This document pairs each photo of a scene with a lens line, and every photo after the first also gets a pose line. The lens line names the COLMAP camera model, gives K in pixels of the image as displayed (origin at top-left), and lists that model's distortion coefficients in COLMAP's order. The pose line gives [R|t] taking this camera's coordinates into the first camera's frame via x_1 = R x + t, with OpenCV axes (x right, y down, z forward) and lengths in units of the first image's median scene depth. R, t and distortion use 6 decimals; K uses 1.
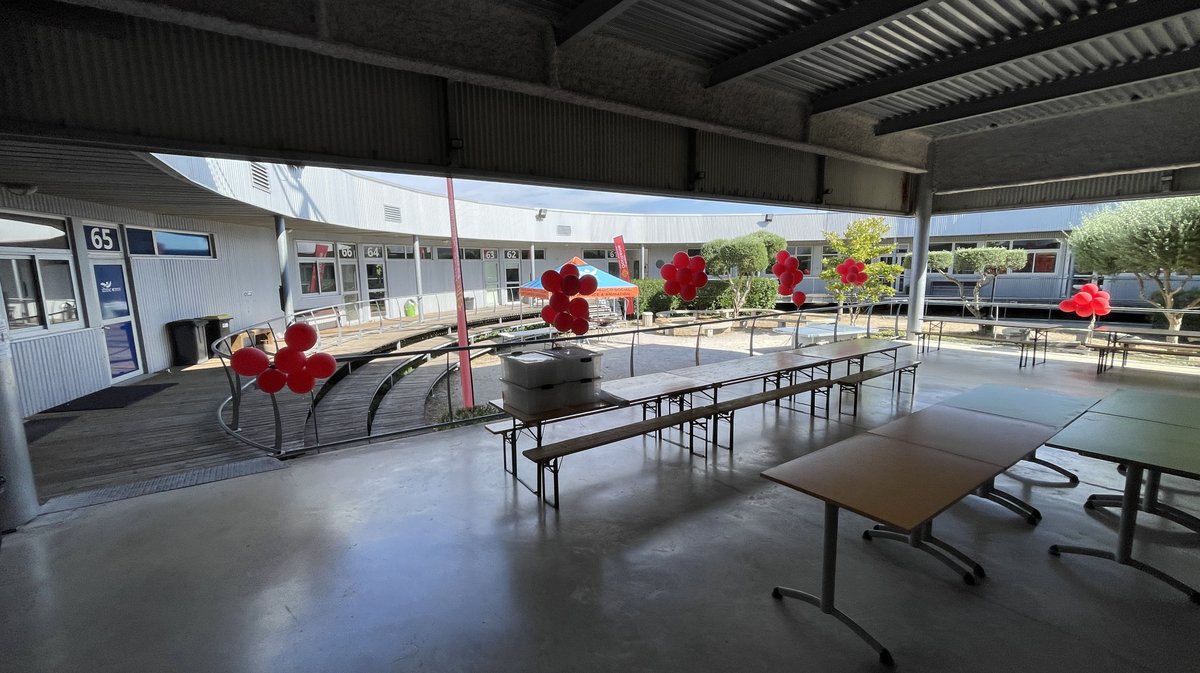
lens RADIAL K [[499.5, 0, 600.0], [0, 499.5, 336.5], [0, 0, 1]] dist [0.026317, -0.000069]
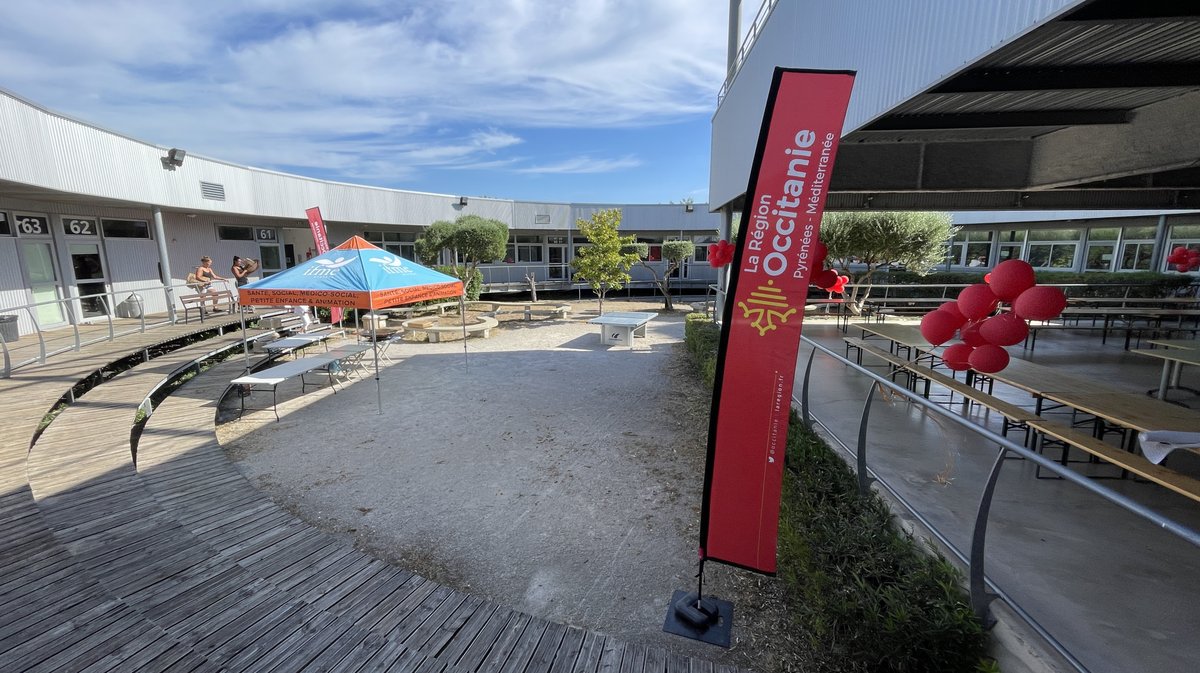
lens RADIAL K [[499.5, 0, 600.0], [0, 499.5, 336.5], [0, 0, 1]] dist [0.026317, -0.000069]
pose [[0.653443, -0.118334, 0.747669, -0.241436], [0.099855, 0.992549, 0.069821, -0.036669], [-0.750360, 0.029035, 0.660391, 0.258890]]
